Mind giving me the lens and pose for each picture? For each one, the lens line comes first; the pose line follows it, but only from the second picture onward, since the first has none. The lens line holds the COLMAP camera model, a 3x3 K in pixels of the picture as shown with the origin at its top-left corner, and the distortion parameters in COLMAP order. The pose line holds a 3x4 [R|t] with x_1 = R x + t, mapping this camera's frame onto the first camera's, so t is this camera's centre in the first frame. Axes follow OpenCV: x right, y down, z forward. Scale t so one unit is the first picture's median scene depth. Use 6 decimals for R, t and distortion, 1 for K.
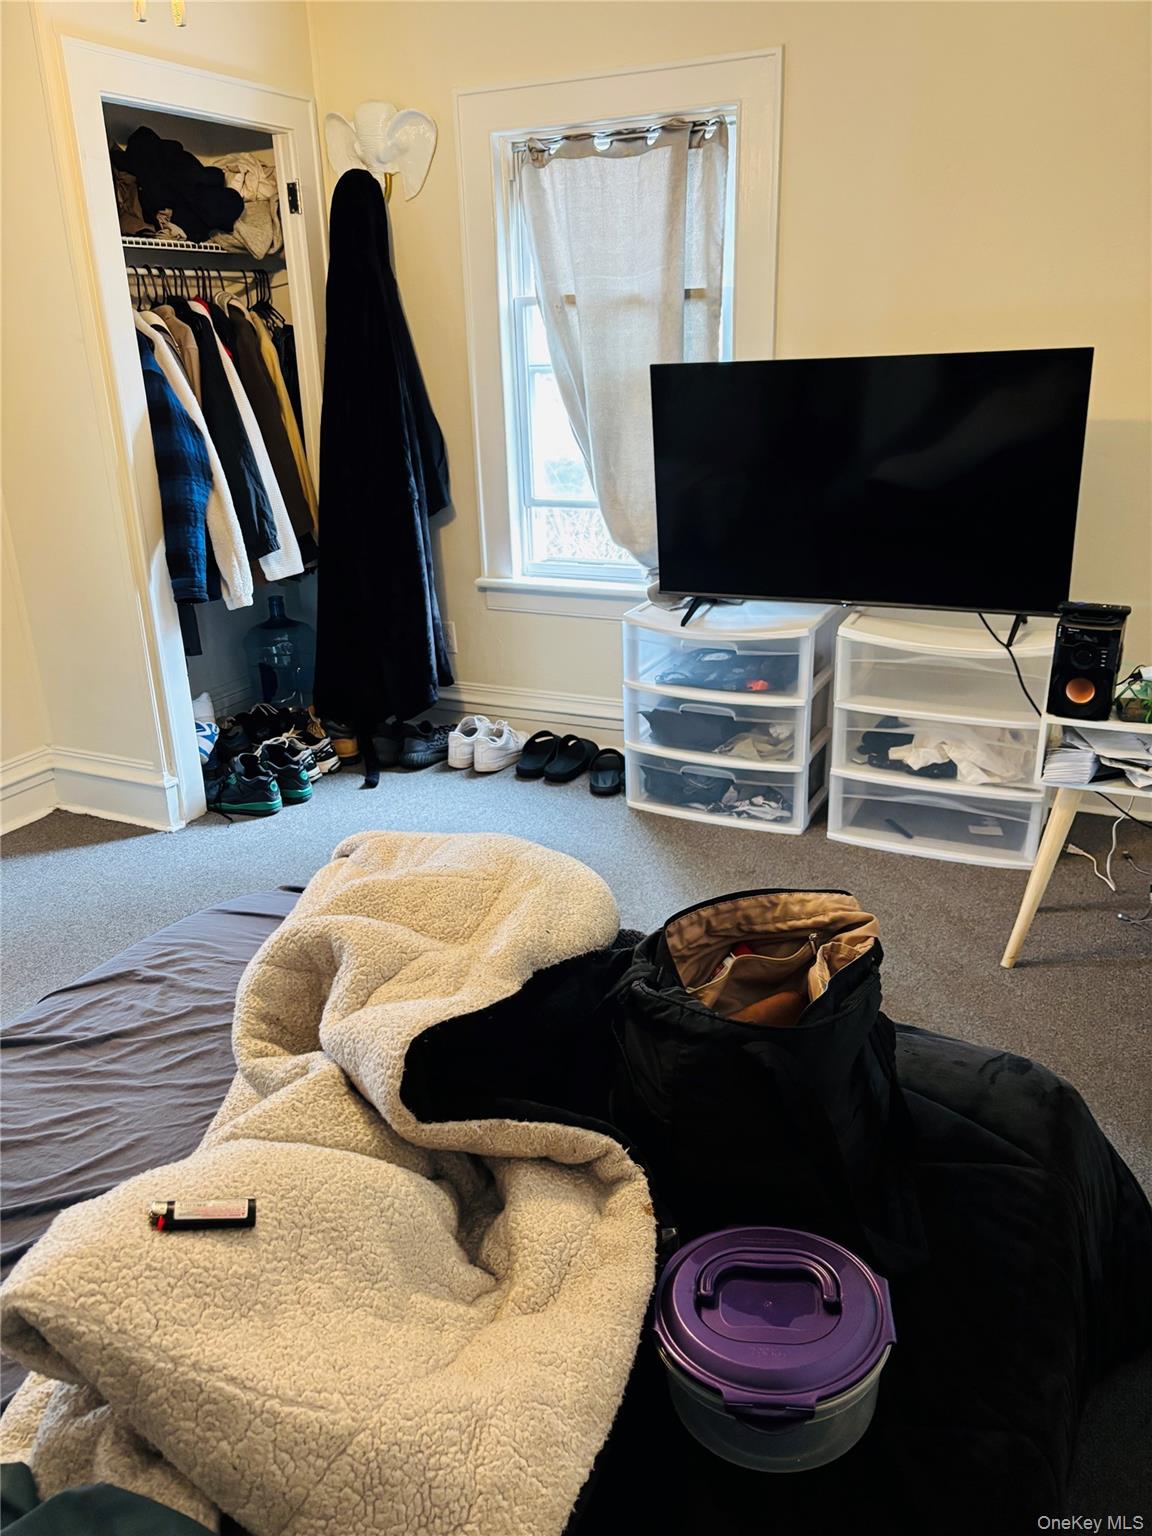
lens RADIAL K [[1161.0, 0, 578.2], [0, 1161.0, 766.2], [0, 0, 1]] dist [0.035612, -0.032614]
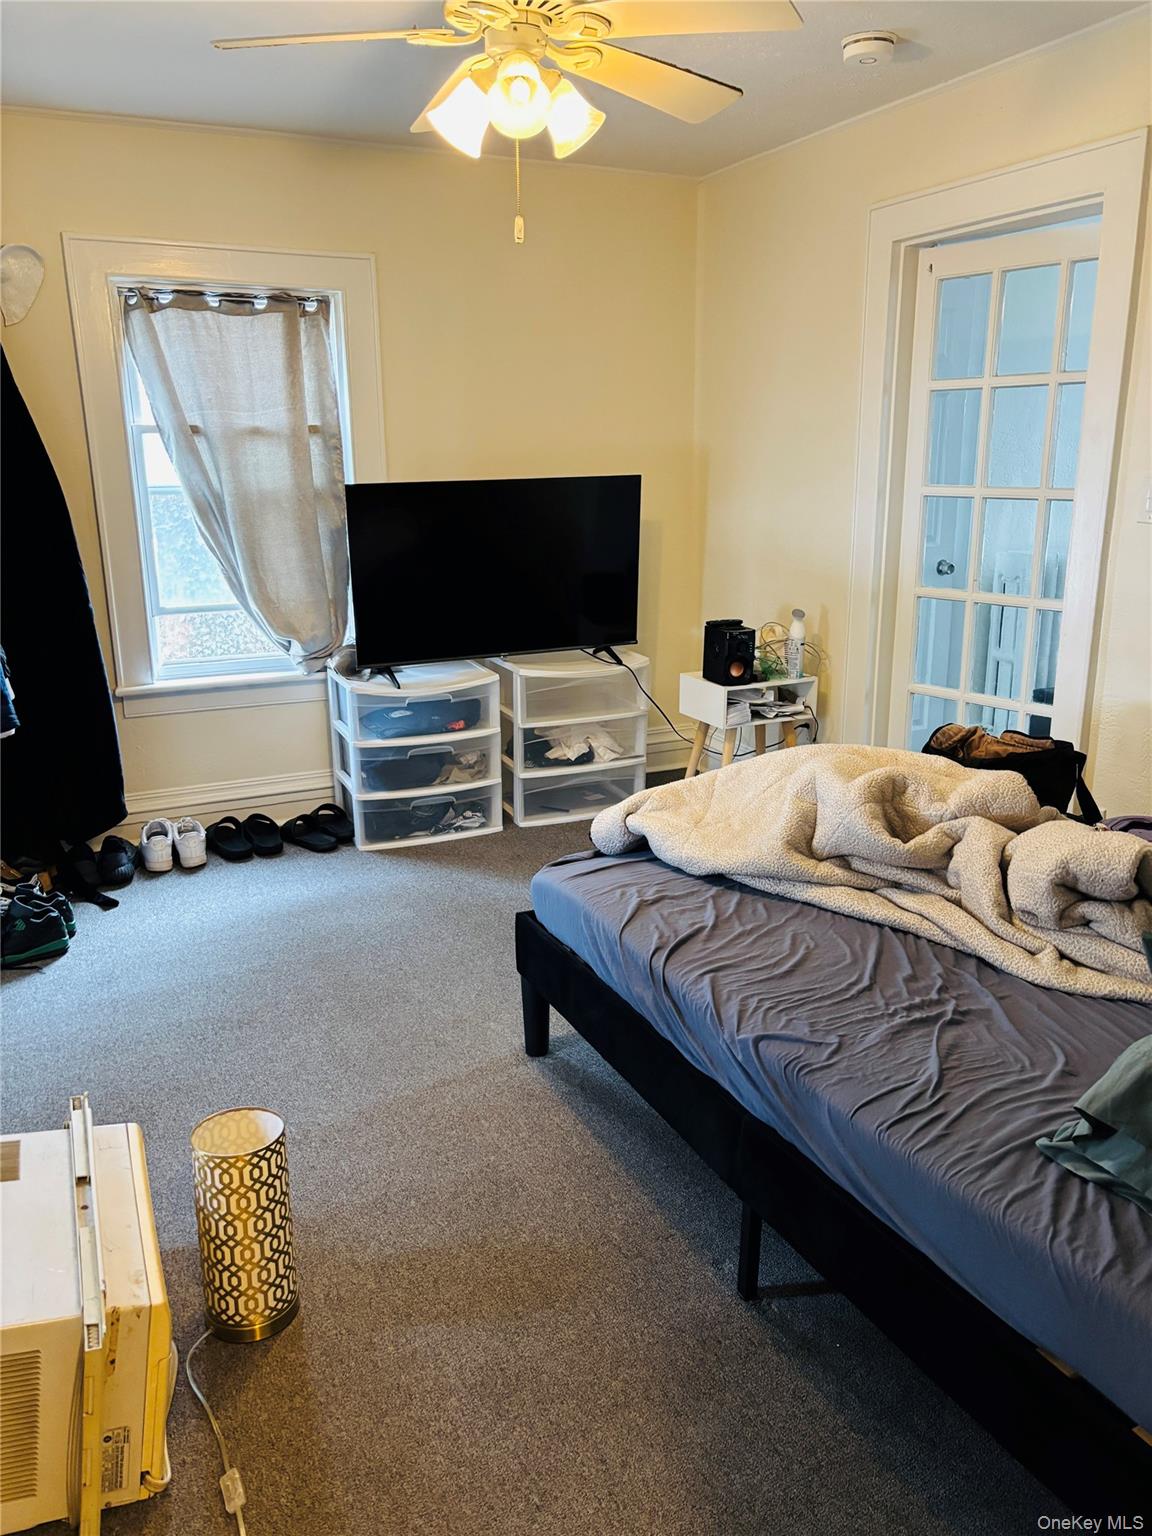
lens RADIAL K [[1161.0, 0, 572.3], [0, 1161.0, 766.5], [0, 0, 1]] dist [0.035612, -0.032614]
pose [[0.621727, -0.178660, 0.762585, -0.715094], [0.261159, 0.965205, 0.013211, -0.007859], [-0.738412, 0.190943, 0.646753, 0.071608]]
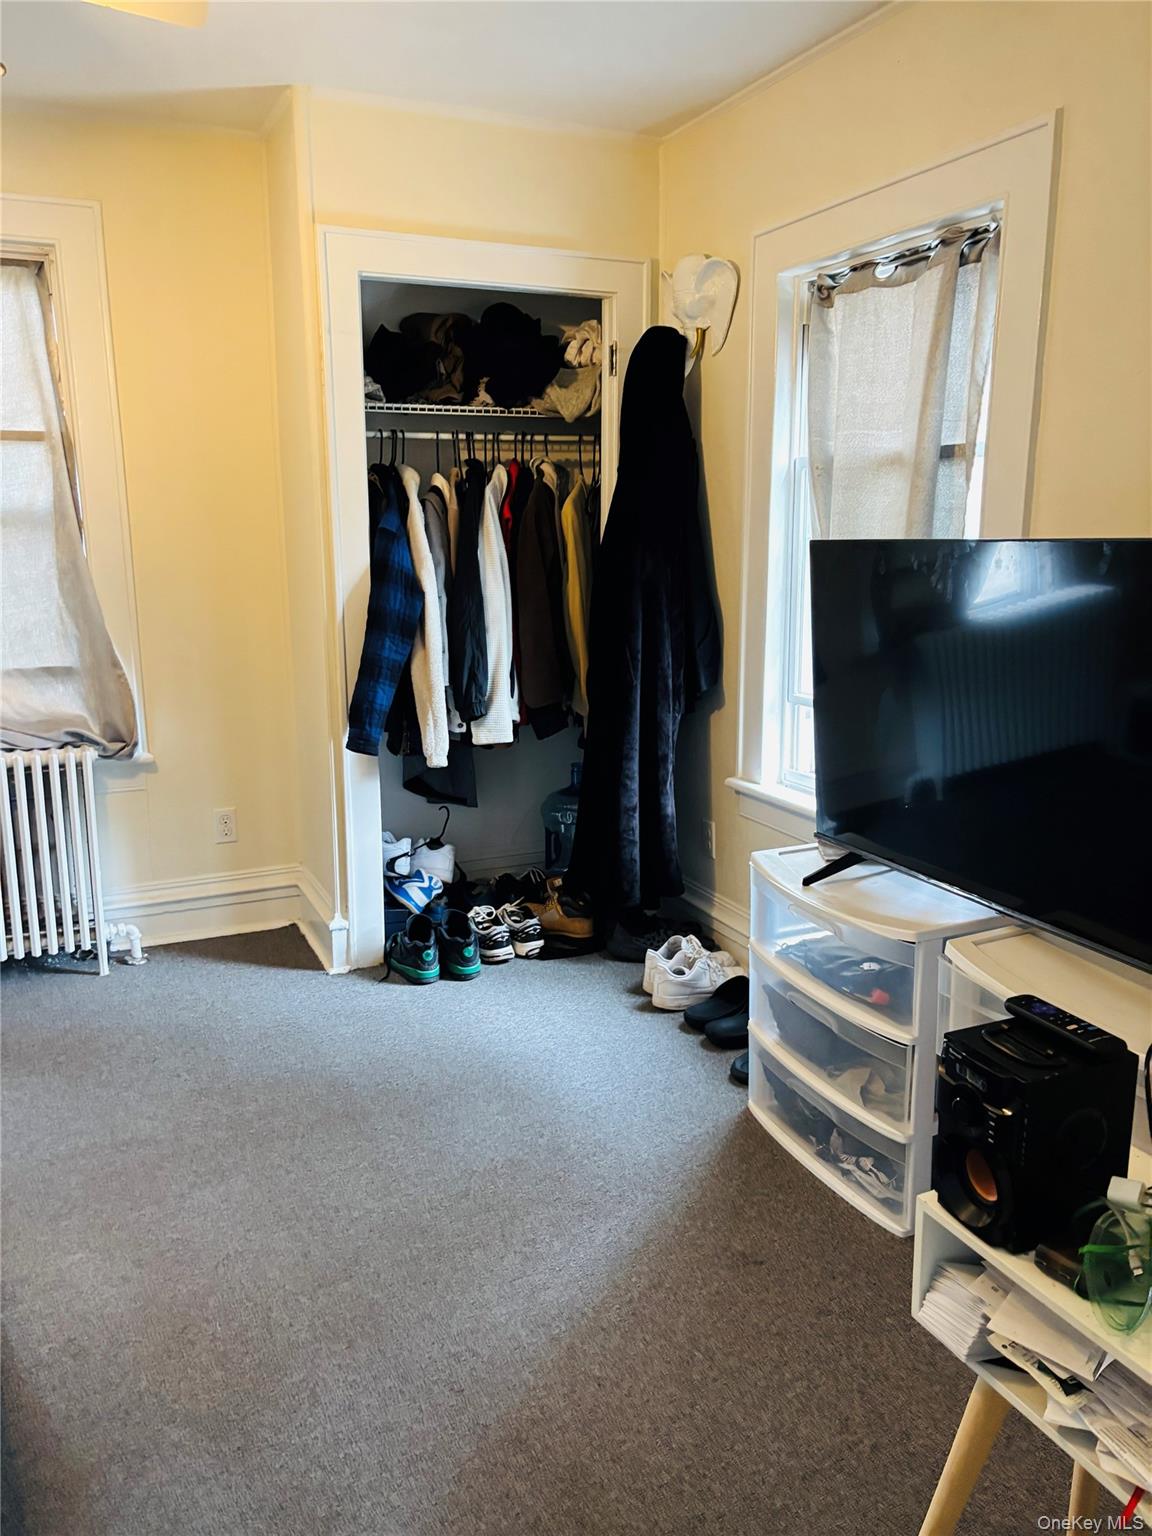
lens RADIAL K [[1161.0, 0, 572.4], [0, 1161.0, 768.1], [0, 0, 1]] dist [0.035612, -0.032614]
pose [[0.767120, 0.161934, -0.620728, 0.396496], [-0.241796, 0.969238, -0.045969, -0.117577], [0.594189, 0.185354, 0.782677, 0.313645]]
